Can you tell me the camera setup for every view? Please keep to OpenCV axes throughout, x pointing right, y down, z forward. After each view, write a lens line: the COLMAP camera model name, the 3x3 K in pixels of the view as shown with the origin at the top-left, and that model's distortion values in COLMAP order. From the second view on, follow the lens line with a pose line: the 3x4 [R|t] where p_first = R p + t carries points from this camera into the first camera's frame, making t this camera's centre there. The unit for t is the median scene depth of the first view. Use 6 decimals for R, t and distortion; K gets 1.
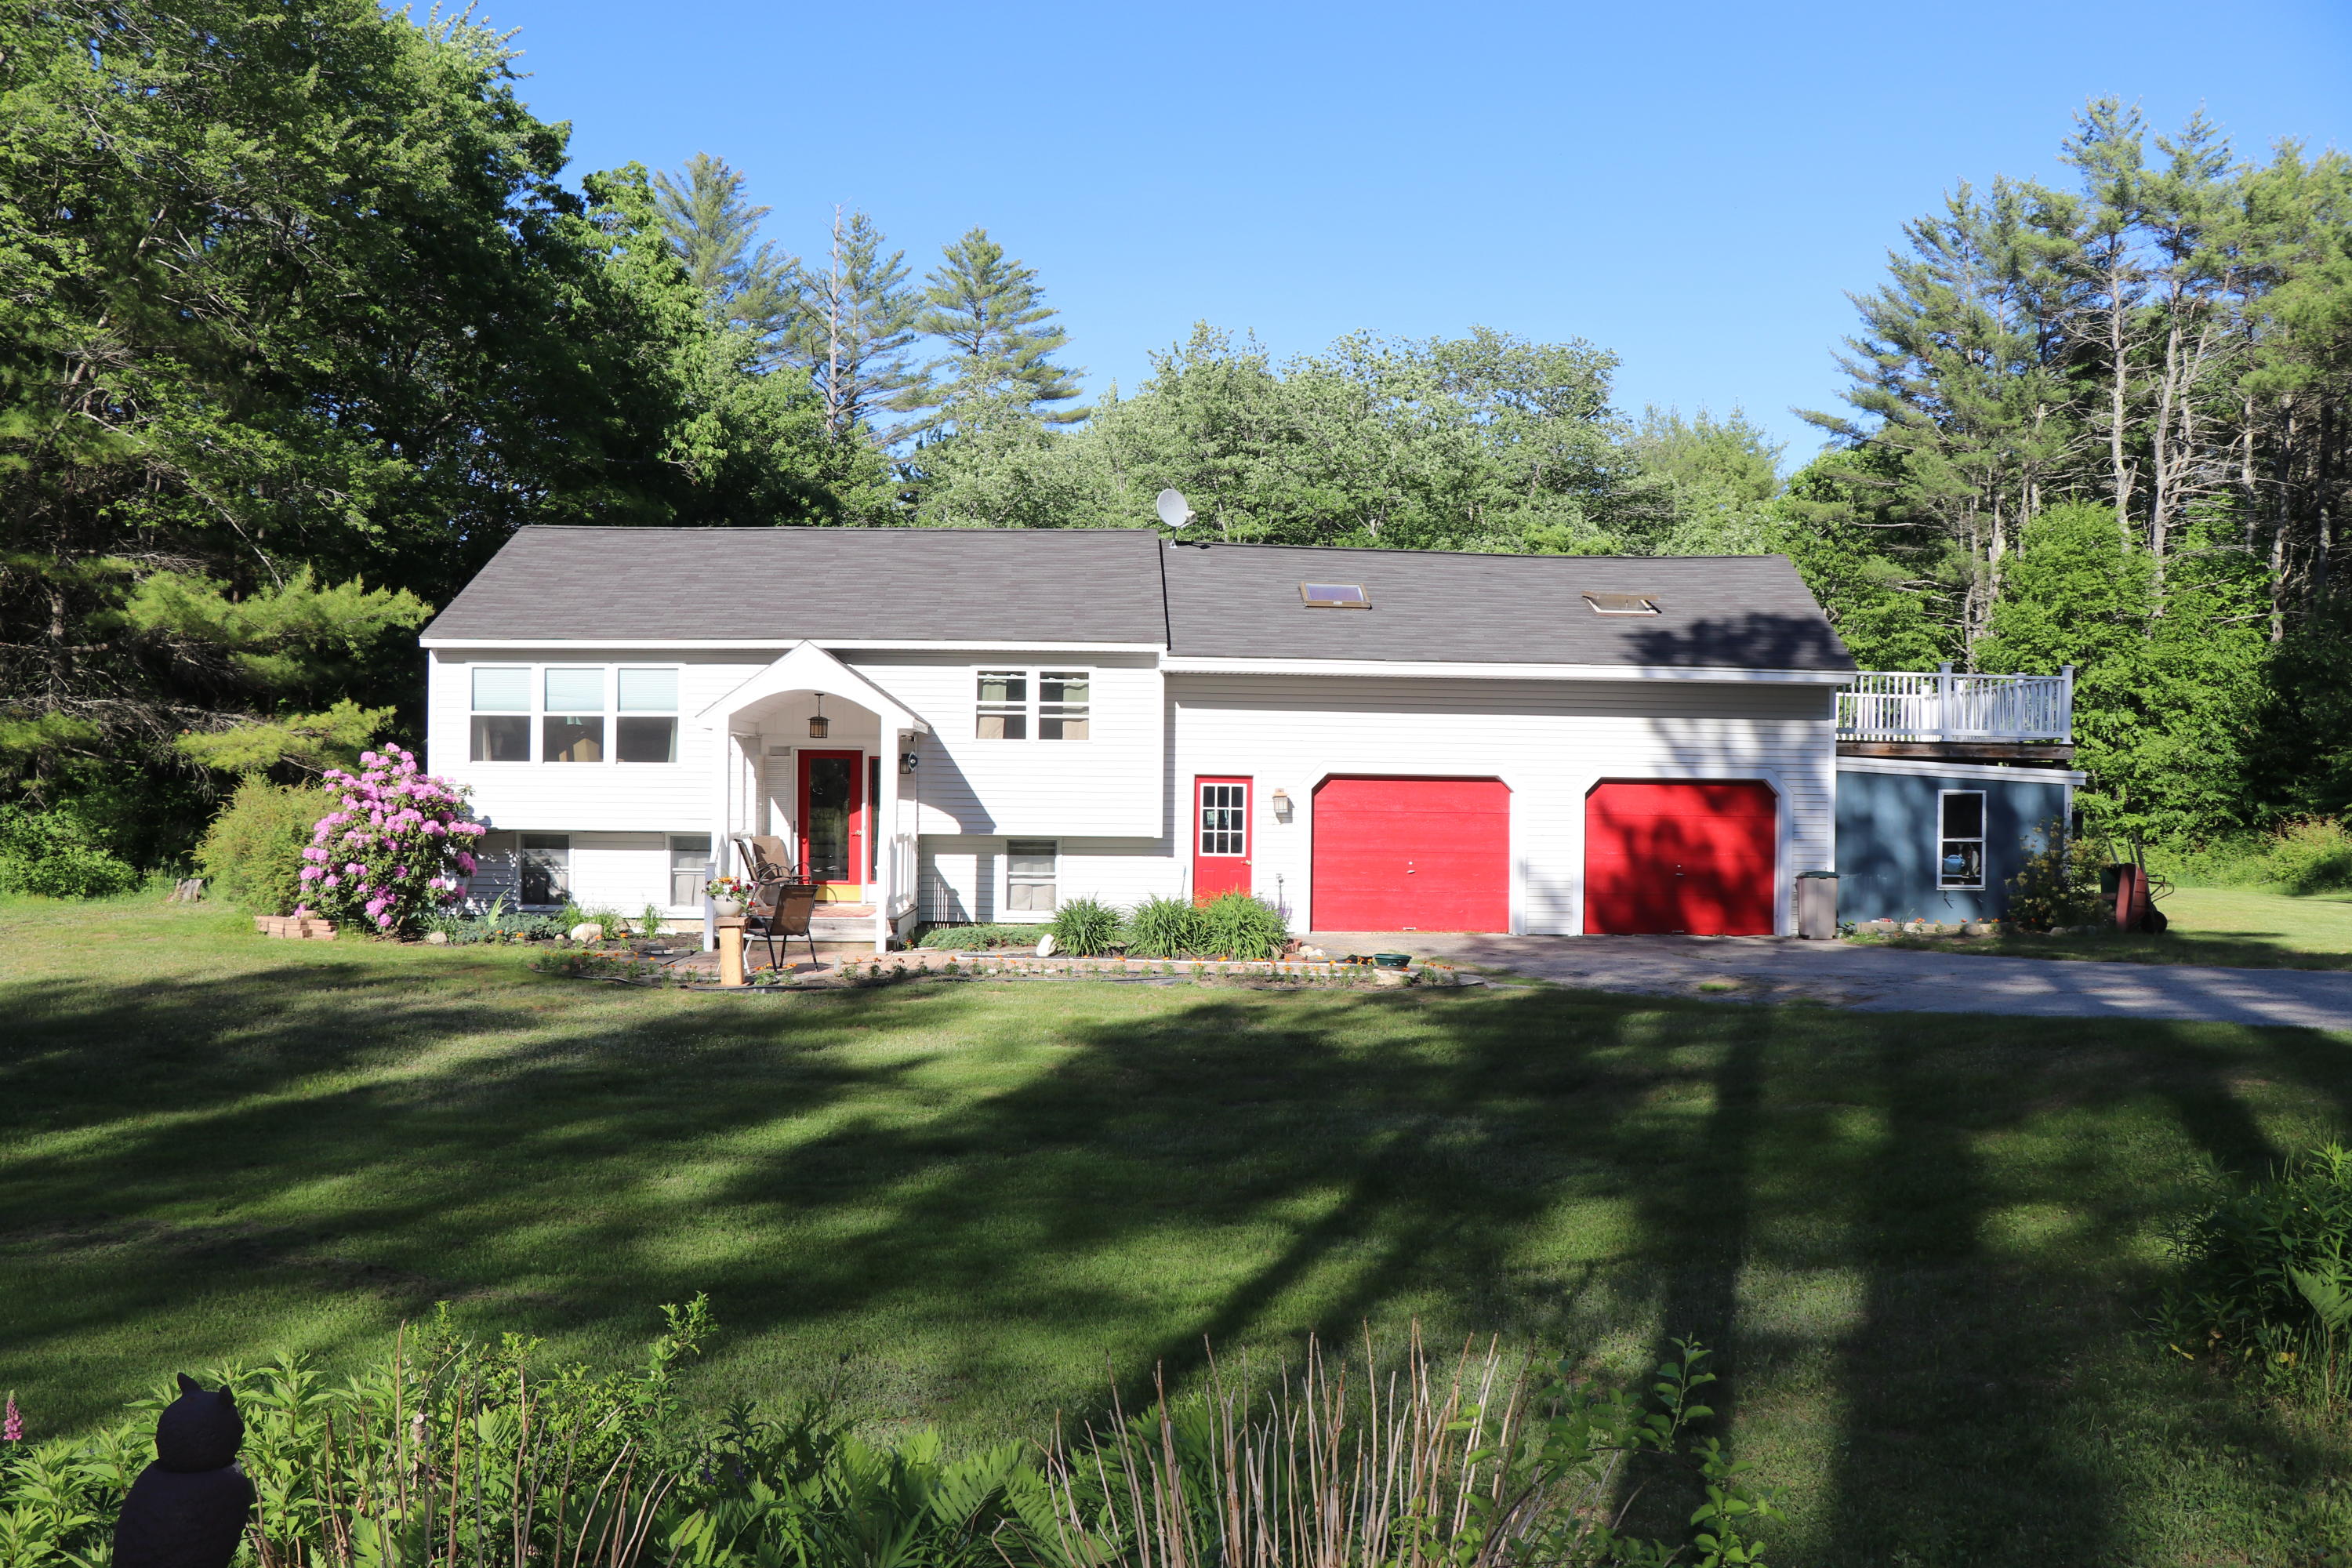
lens RADIAL K [[1928.9, 0, 1148.2], [0, 1928.9, 794.2], [0, 0, 1]] dist [-0.192067, 0.173271]
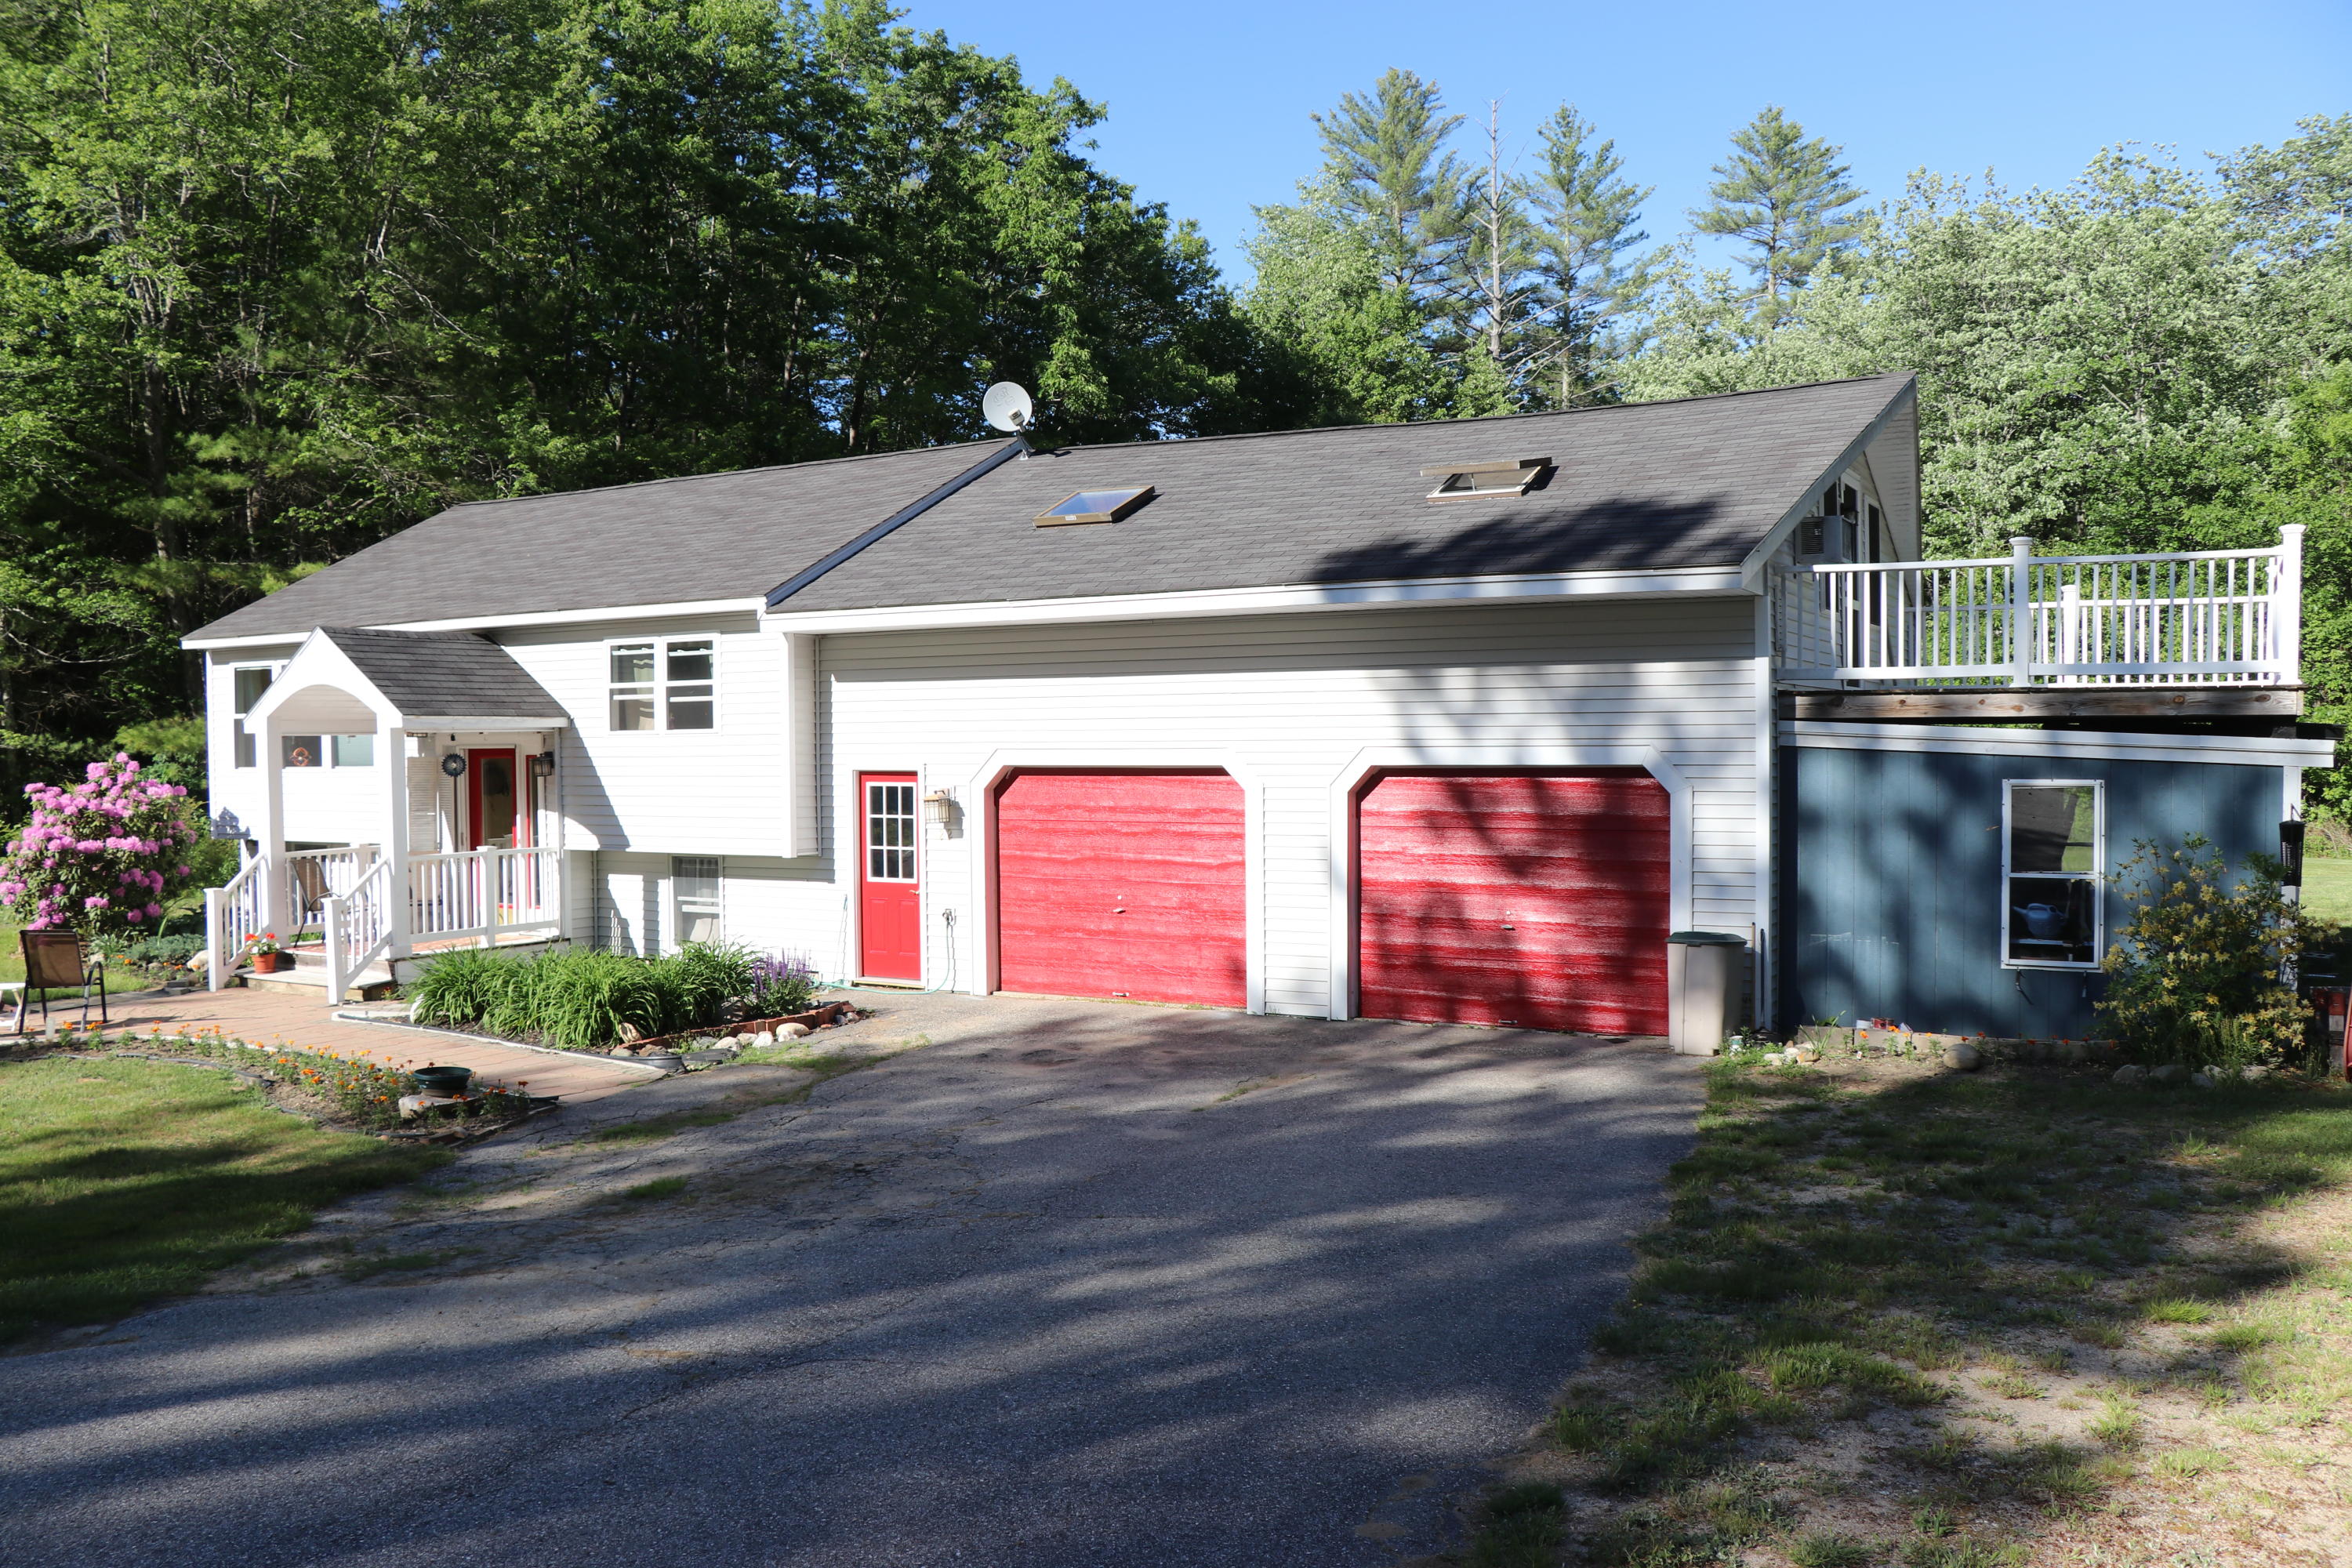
lens RADIAL K [[1973.3, 0, 1174.7], [0, 1973.3, 741.2], [0, 0, 1]] dist [-0.177394, 0.088034]
pose [[0.866836, -0.023364, -0.498046, 0.503368], [0.022982, 0.999712, -0.006899, -0.013525], [0.498064, -0.005466, 0.867123, 0.410938]]
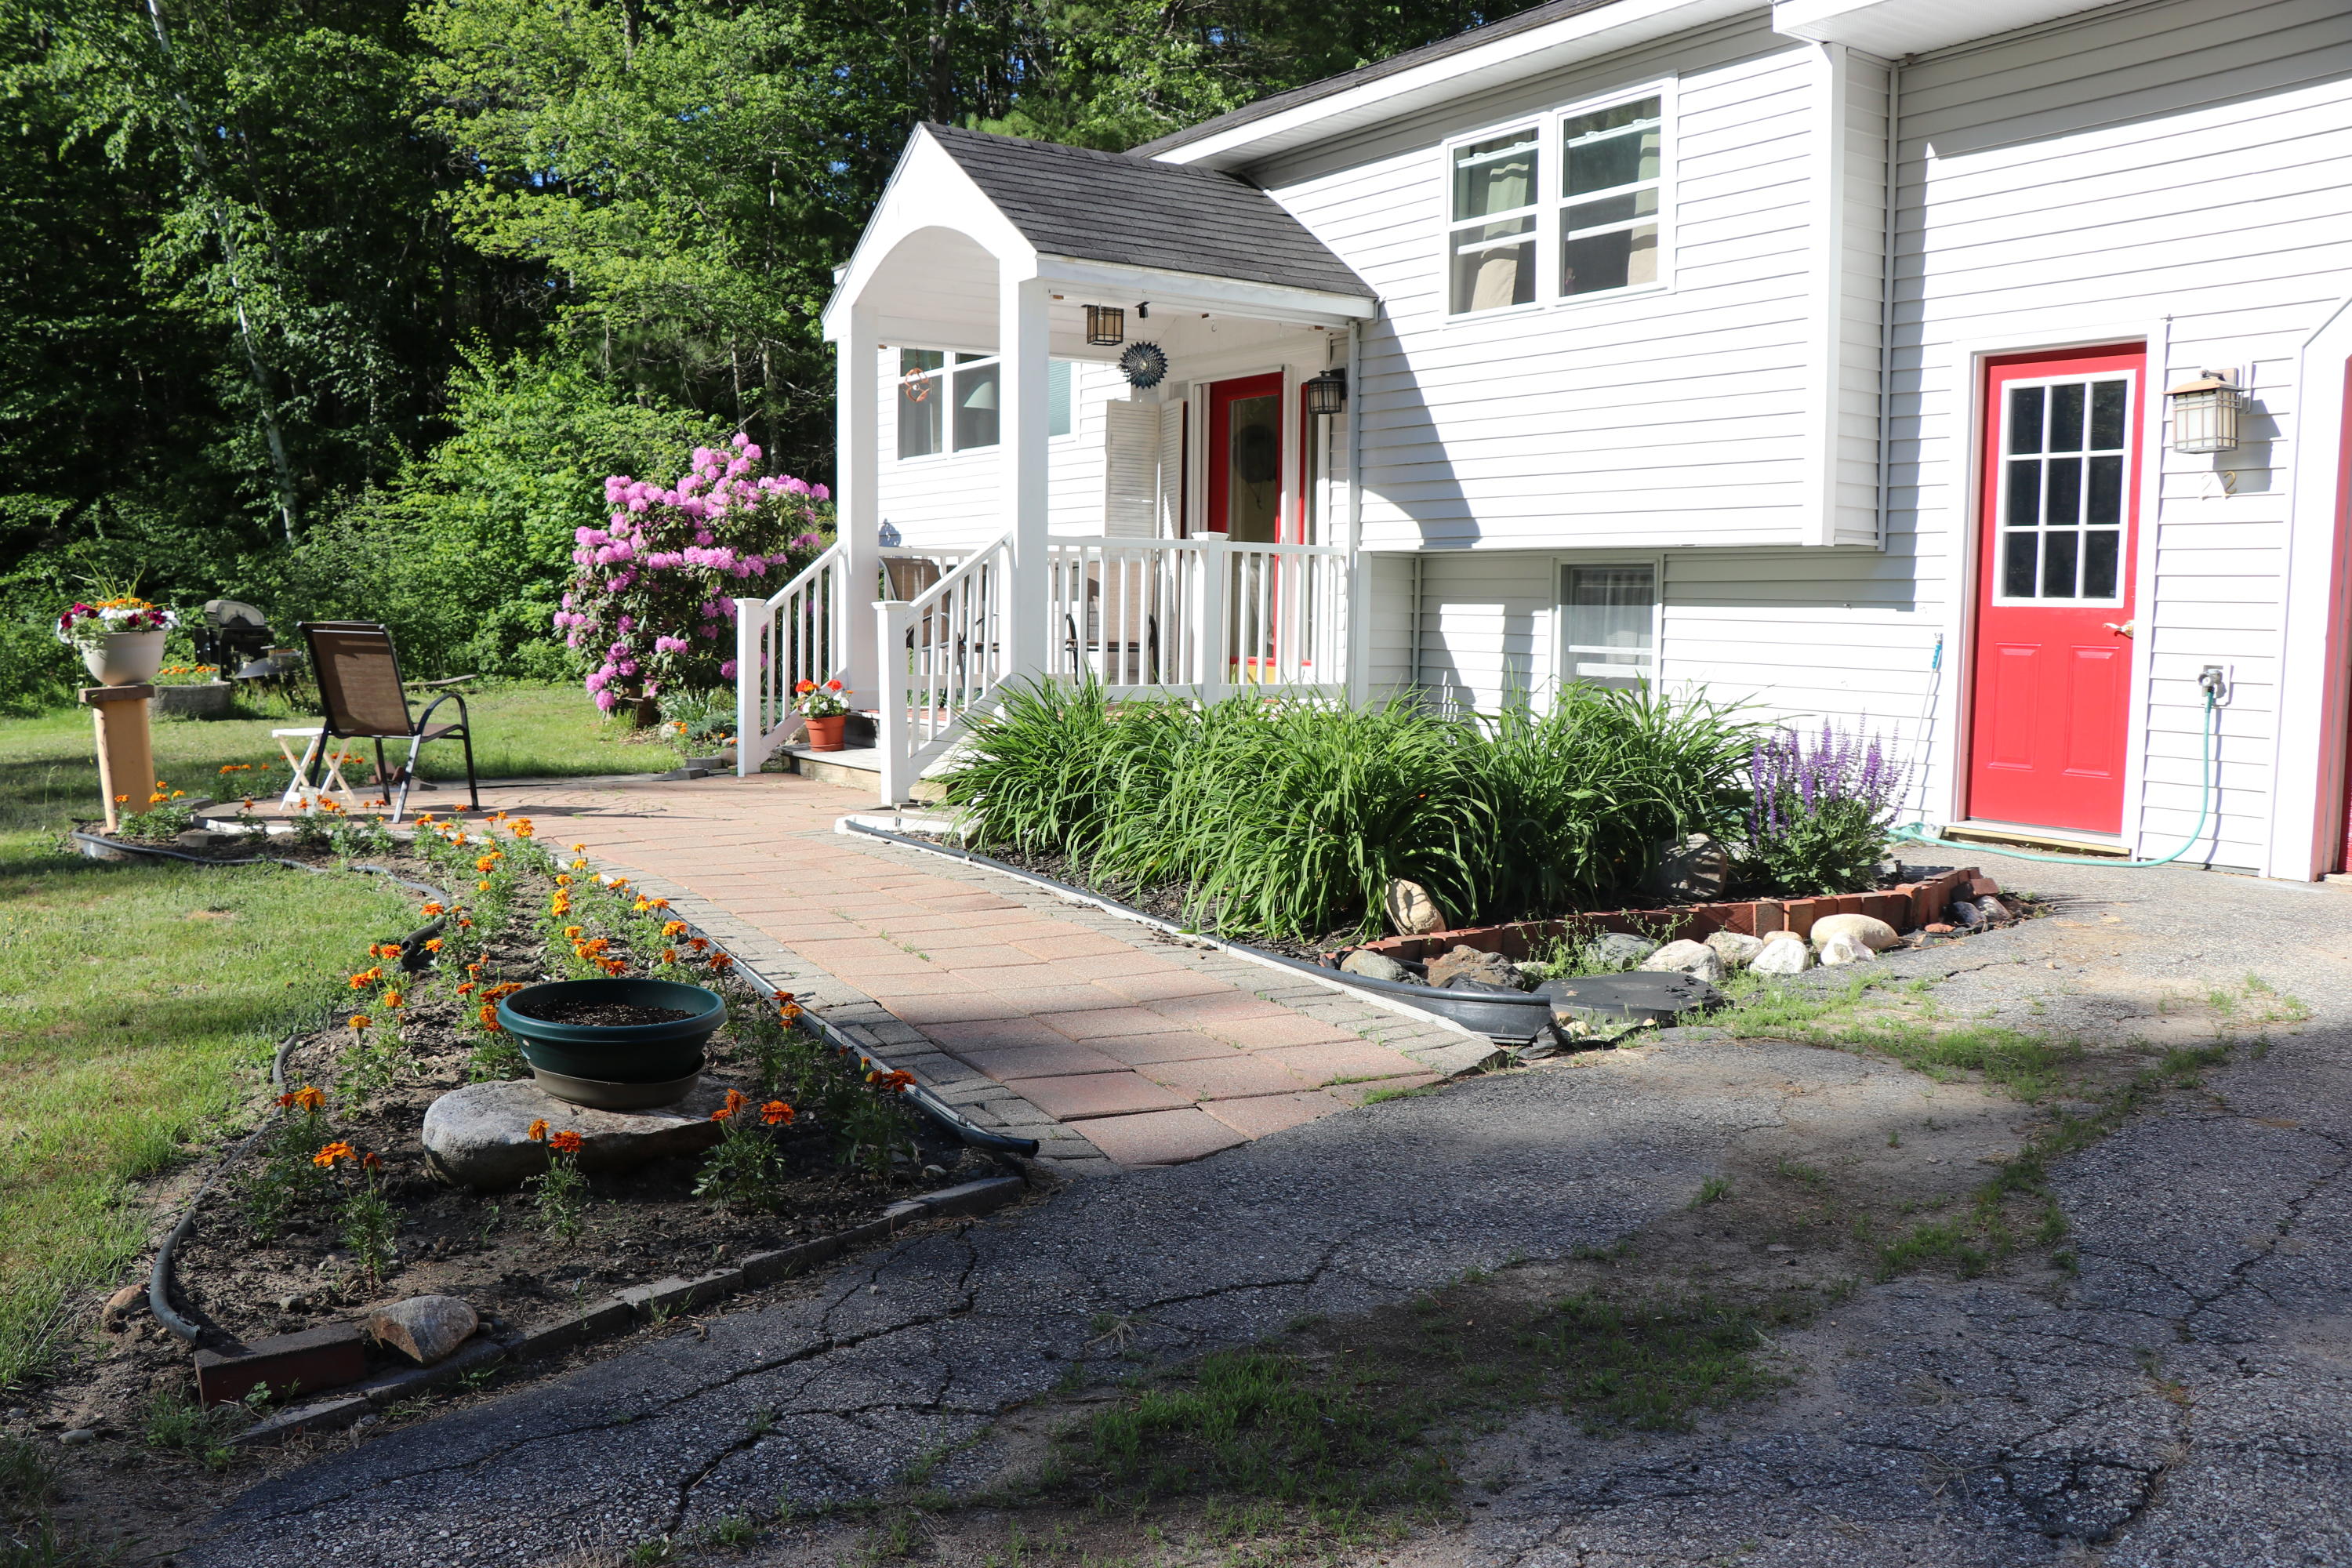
lens RADIAL K [[1928.9, 0, 1148.2], [0, 1928.9, 794.2], [0, 0, 1]] dist [-0.192067, 0.173271]
pose [[0.547095, 0.071628, -0.834000, 0.214067], [-0.008547, 0.996758, 0.080000, 0.039826], [0.837027, -0.036639, 0.545933, 0.709425]]
